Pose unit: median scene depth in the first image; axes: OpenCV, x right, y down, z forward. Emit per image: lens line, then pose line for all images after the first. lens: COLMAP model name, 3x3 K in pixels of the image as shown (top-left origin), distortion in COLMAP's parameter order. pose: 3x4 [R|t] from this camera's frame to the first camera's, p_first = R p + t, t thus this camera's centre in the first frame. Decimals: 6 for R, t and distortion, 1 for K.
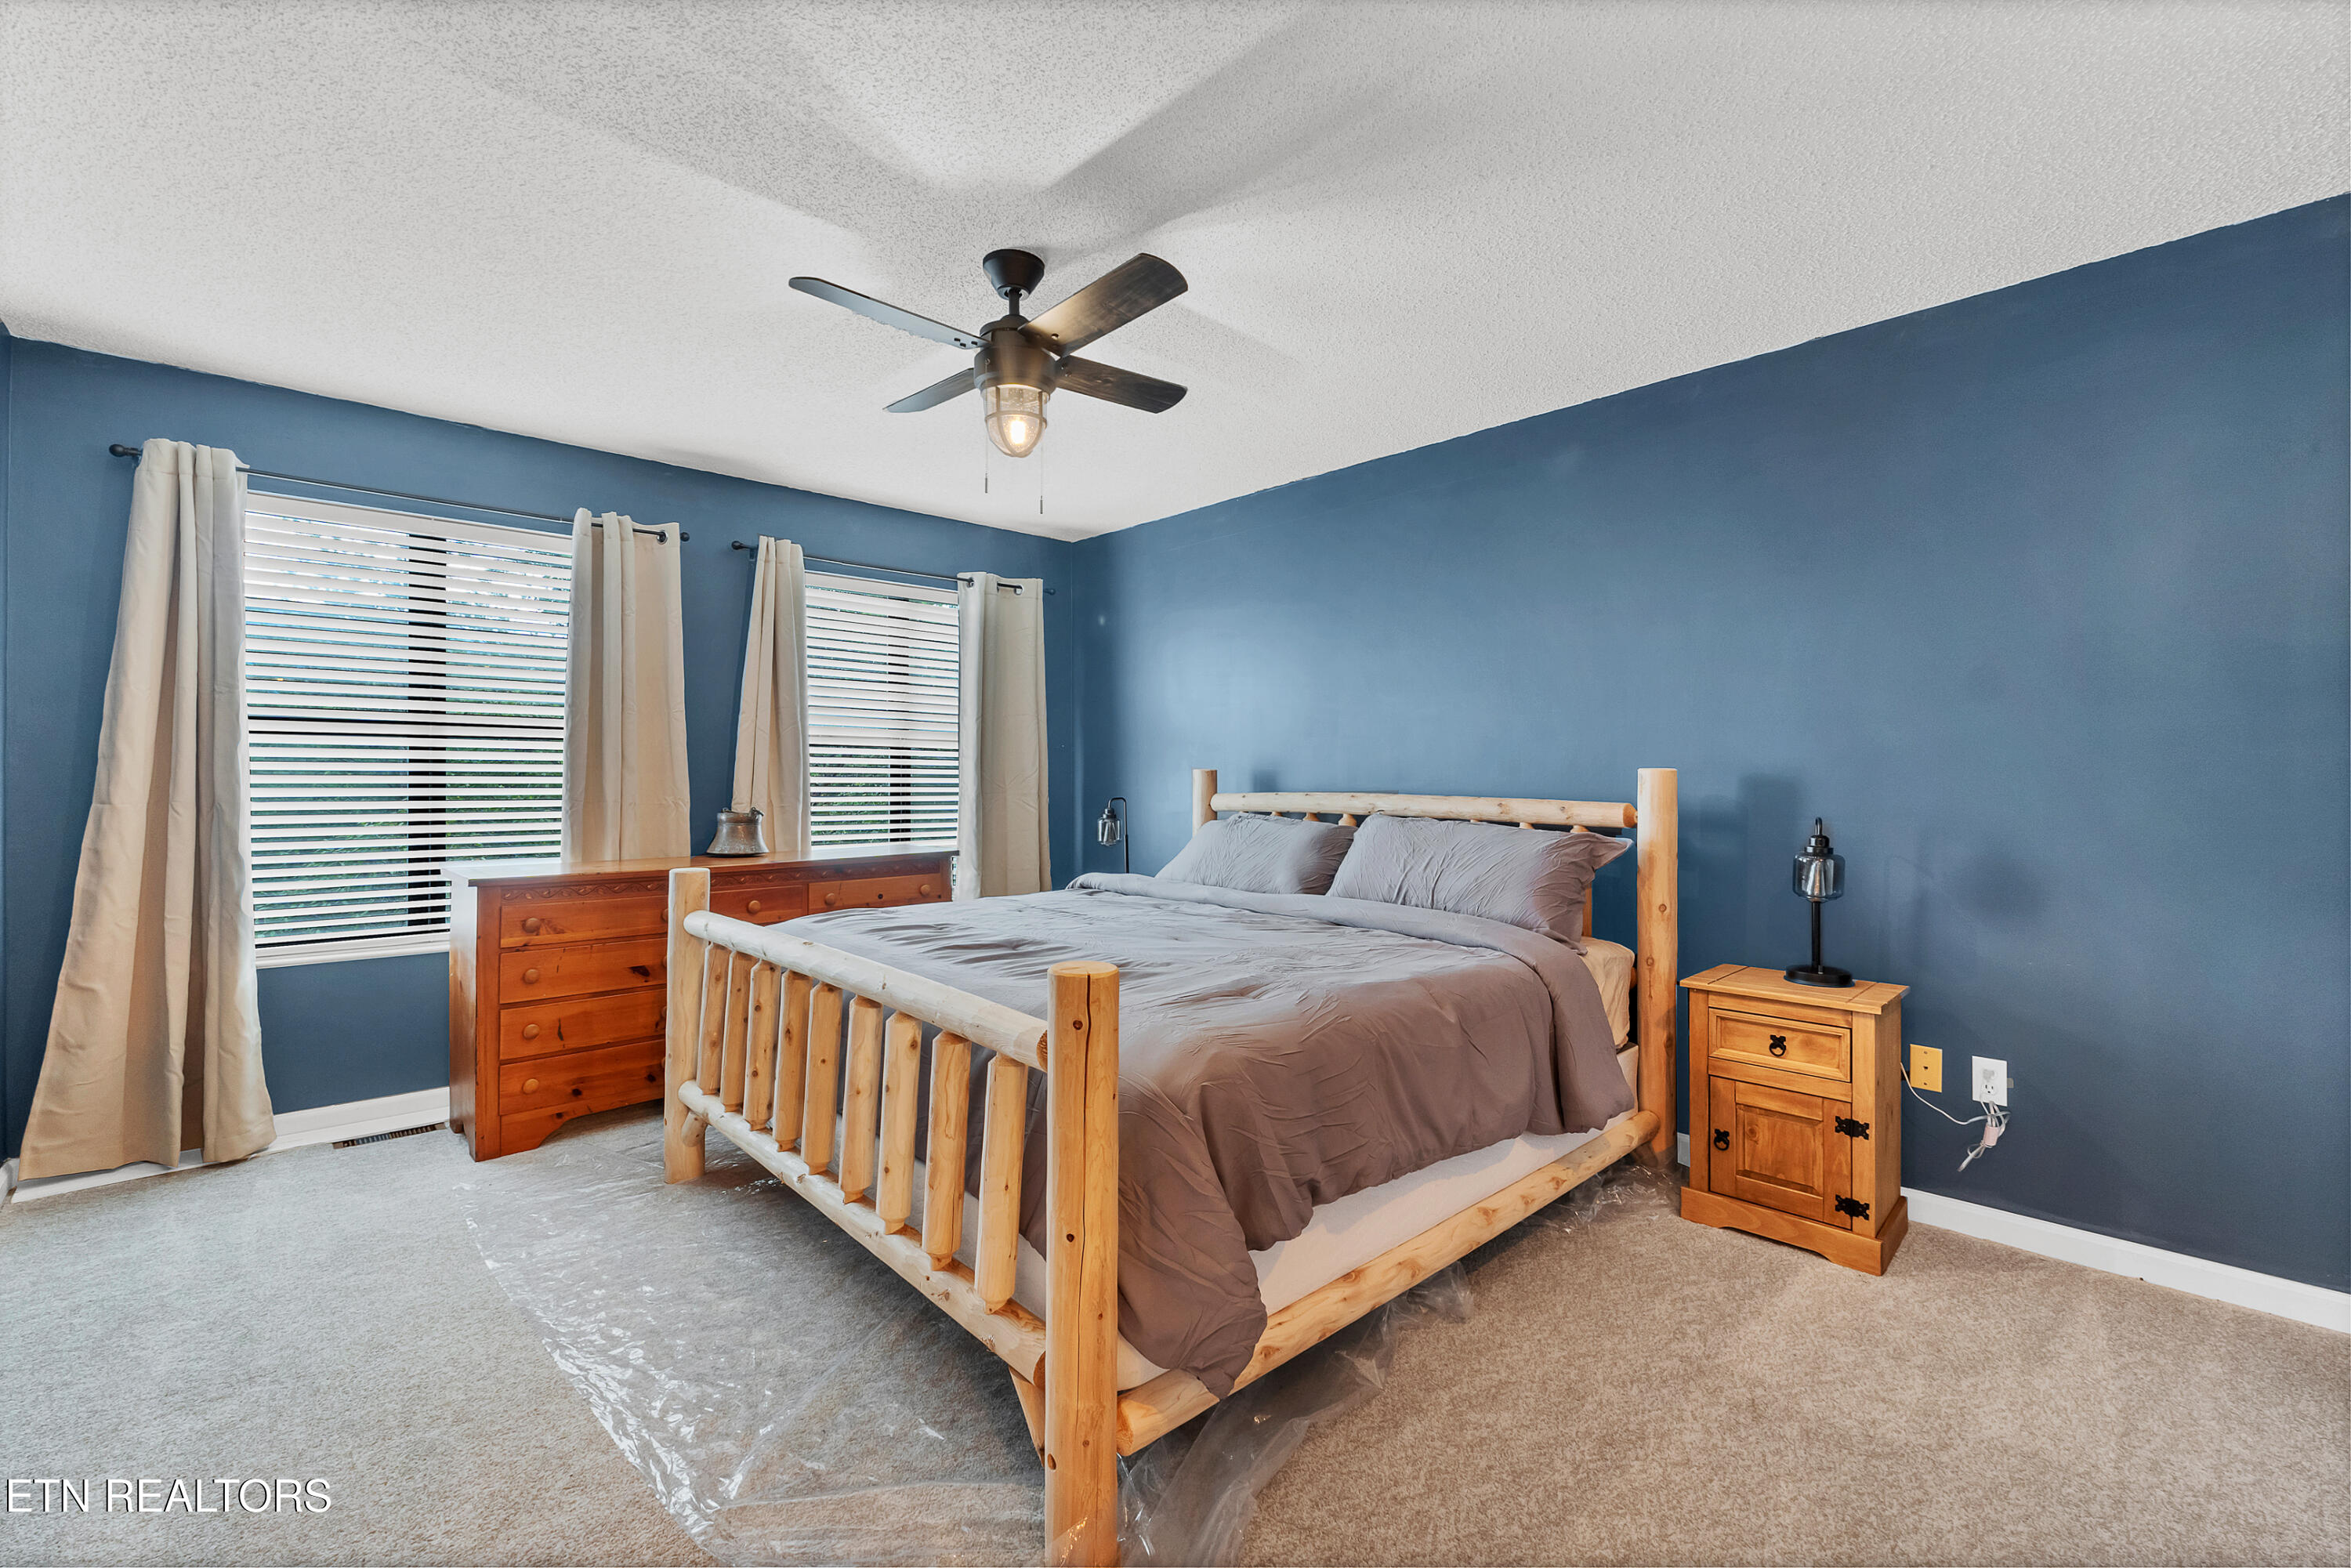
lens RADIAL K [[1029.4, 0, 1157.6], [0, 1029.4, 775.1], [0, 0, 1]] dist [-0.003346, -0.000199]
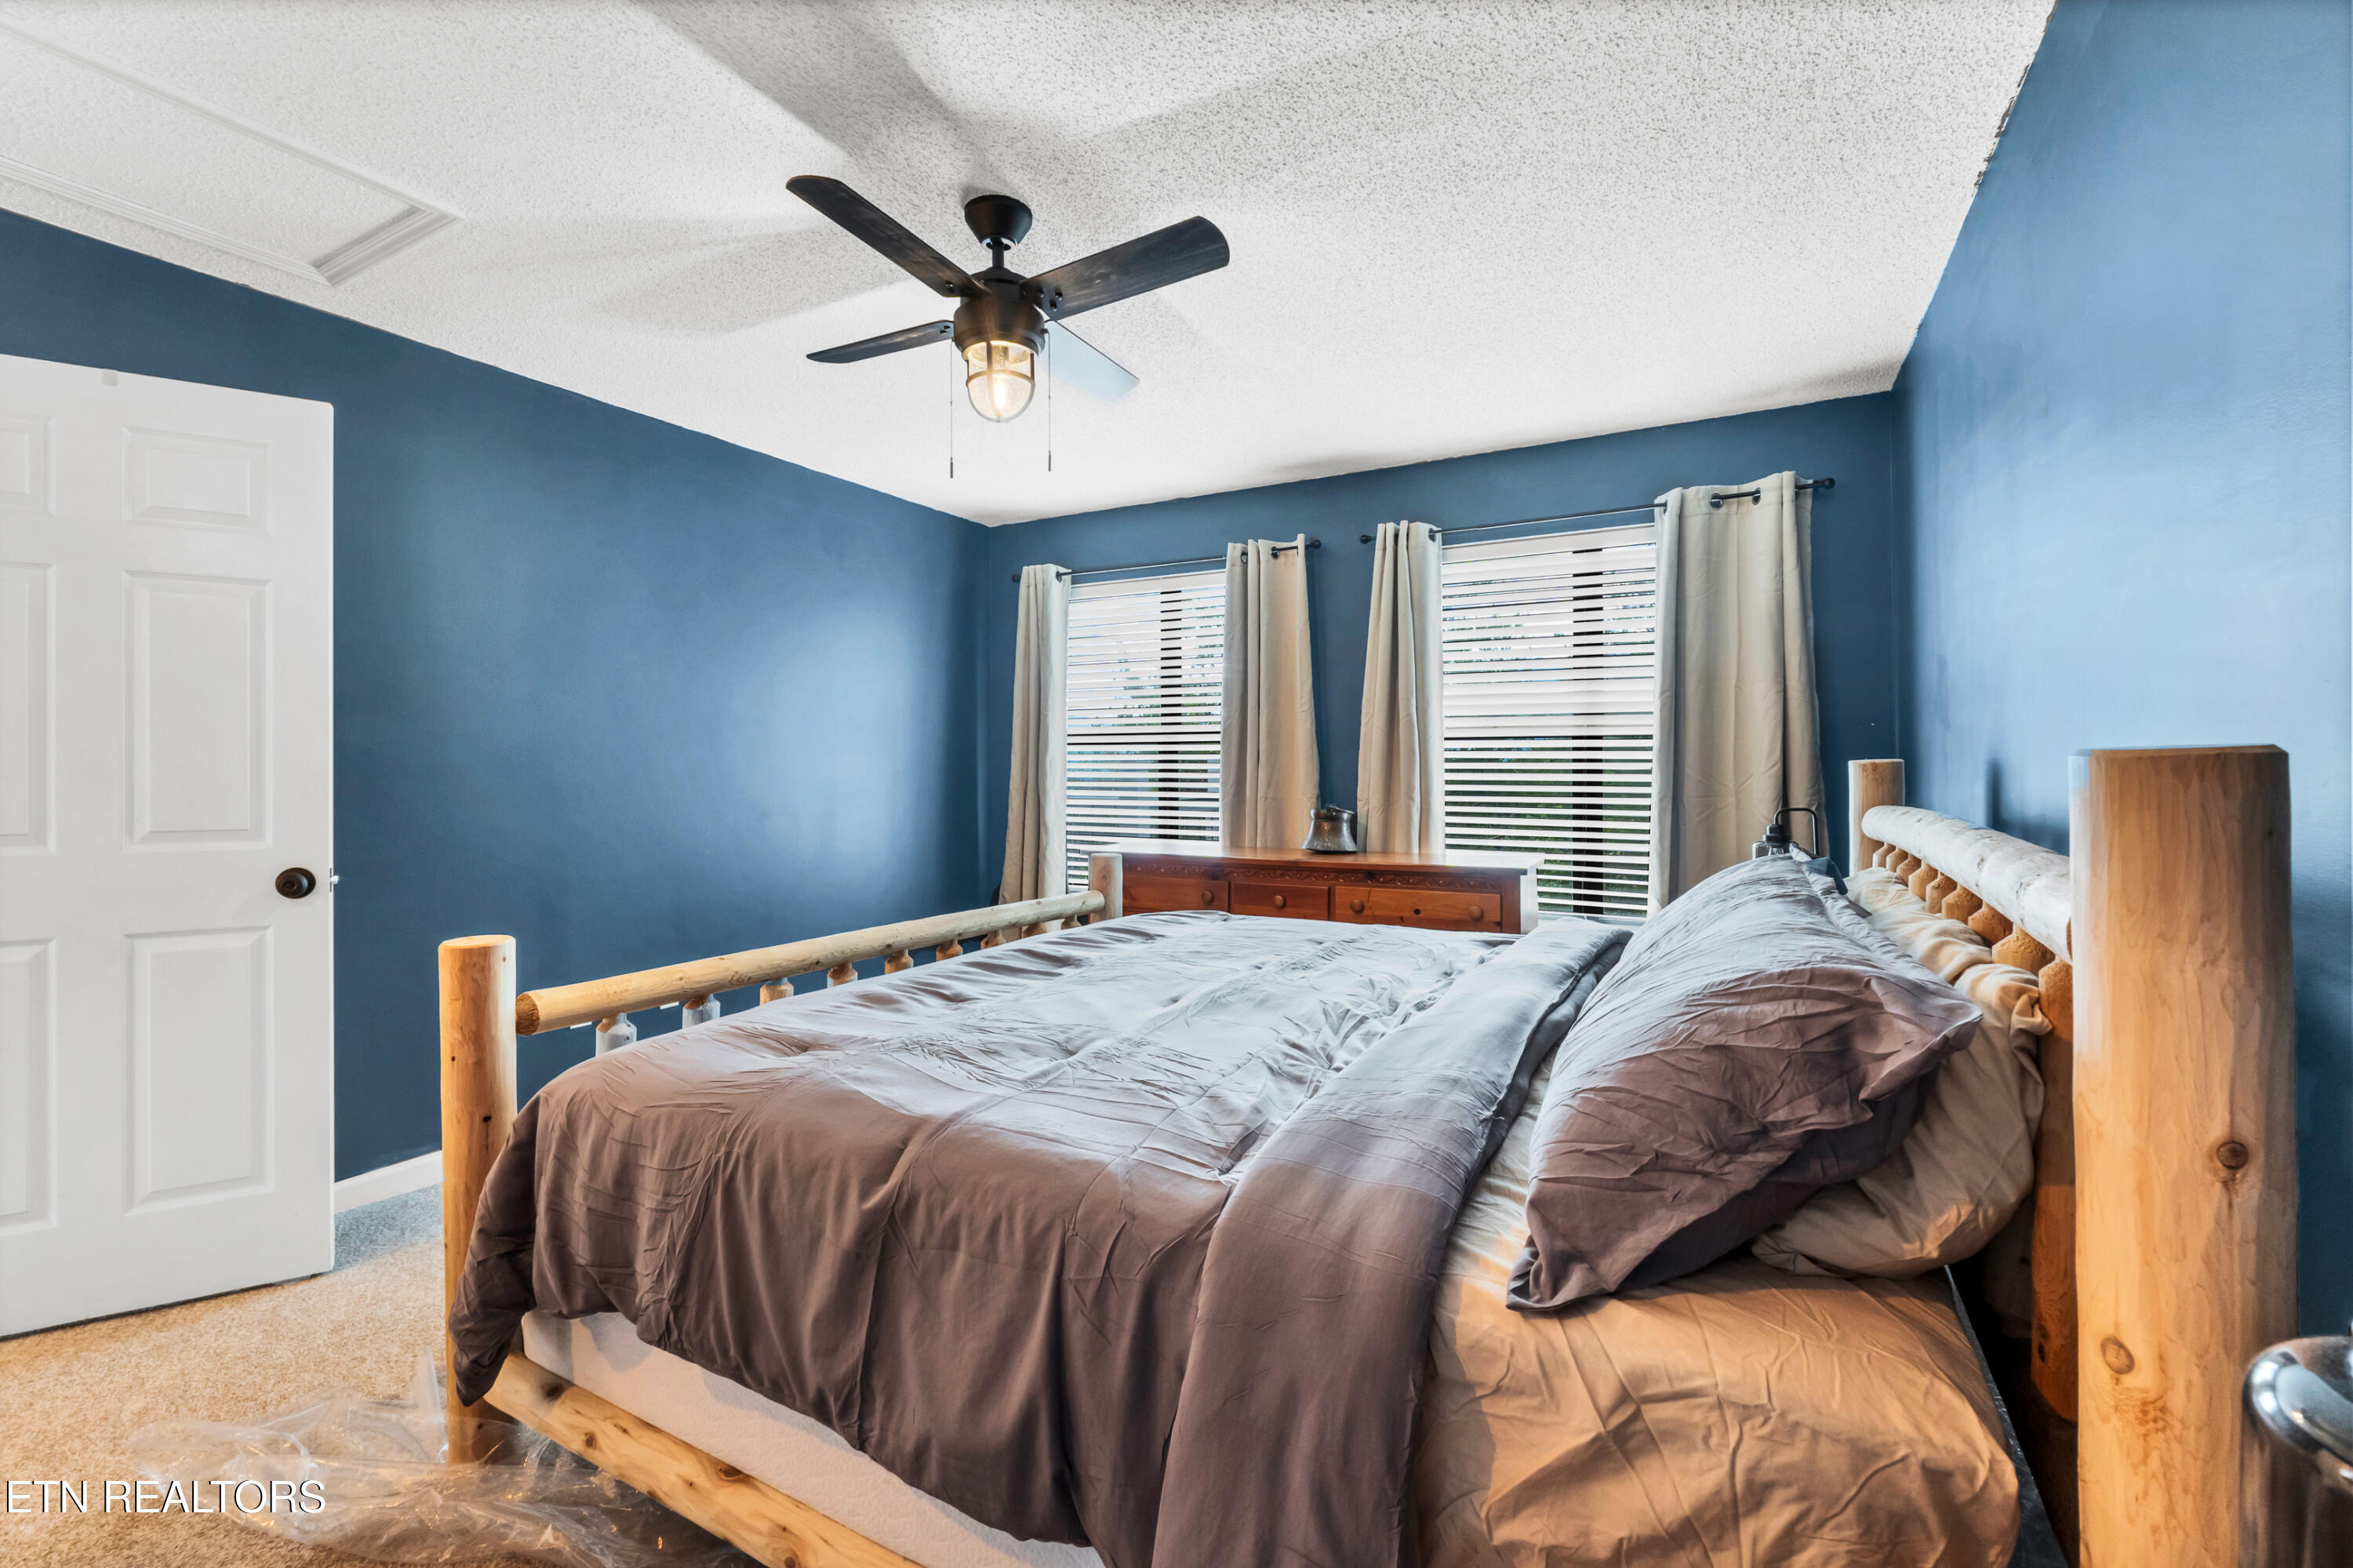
lens RADIAL K [[1030.3, 0, 1157.3], [0, 1030.3, 774.2], [0, 0, 1]] dist [-0.003346, -0.000199]
pose [[0.307183, -0.001407, -0.951649, 0.458411], [0.003897, 0.999992, -0.000220, -0.000264], [0.951642, -0.003641, 0.307186, 0.505996]]
